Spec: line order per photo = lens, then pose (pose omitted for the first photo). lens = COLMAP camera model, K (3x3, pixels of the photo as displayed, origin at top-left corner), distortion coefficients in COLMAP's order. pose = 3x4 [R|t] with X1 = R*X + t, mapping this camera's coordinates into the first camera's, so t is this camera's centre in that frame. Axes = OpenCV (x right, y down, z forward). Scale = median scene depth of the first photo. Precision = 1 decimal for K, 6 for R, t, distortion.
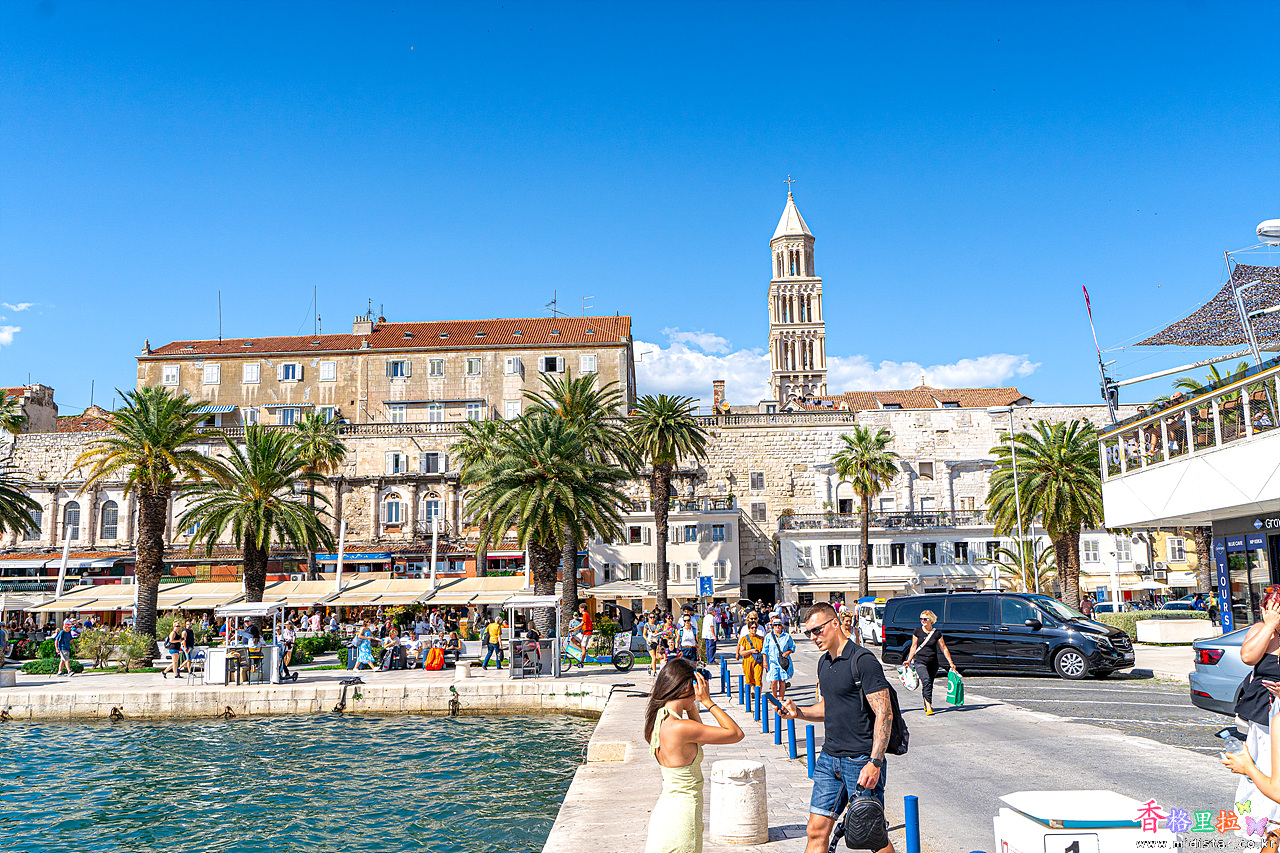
lens RADIAL K [[1097.1, 0, 640.0], [0, 1097.1, 426.5], [0, 0, 1]] dist [-0.008939, -0.010099]
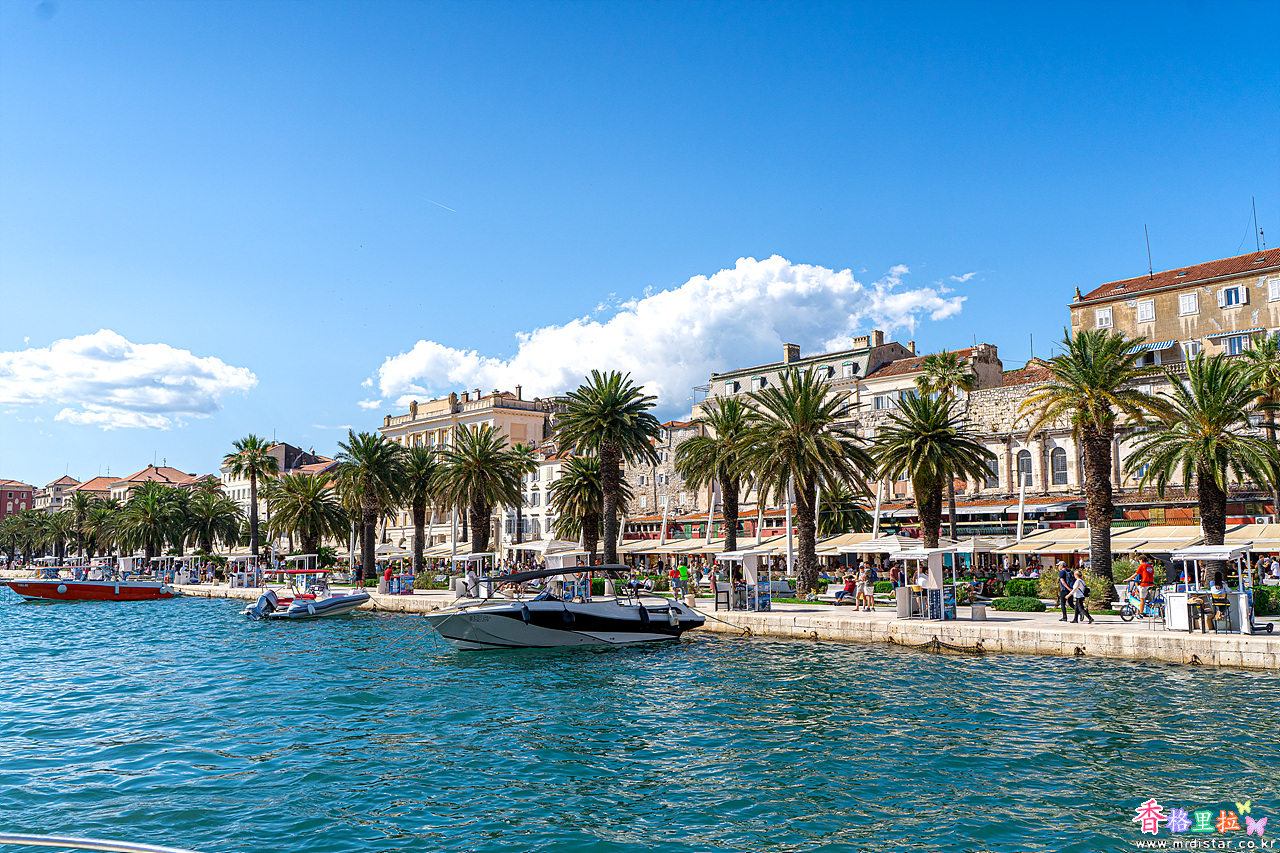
lens RADIAL K [[1097.1, 0, 640.0], [0, 1097.1, 426.5], [0, 0, 1]] dist [-0.008939, -0.010099]
pose [[0.683655, -0.066643, -0.726756, -0.002248], [0.102816, 0.994685, 0.005507, 0.002195], [0.722526, -0.078487, 0.686874, 0.009103]]
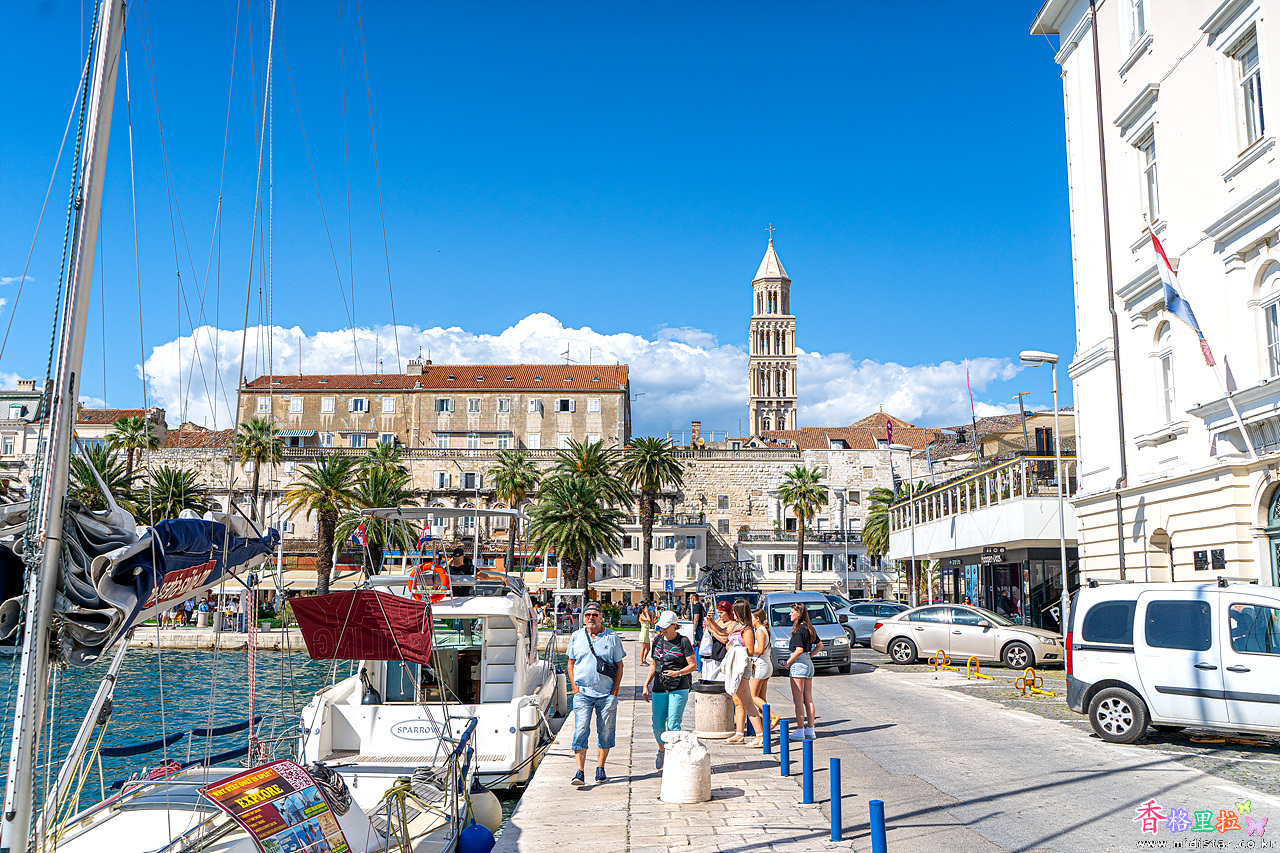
lens RADIAL K [[1097.1, 0, 640.0], [0, 1097.1, 426.5], [0, 0, 1]] dist [-0.008939, -0.010099]
pose [[0.999586, 0.028255, 0.005517, -0.000020], [-0.028294, 0.999573, 0.007247, -0.046288], [-0.005309, -0.007400, 0.999959, -0.288392]]
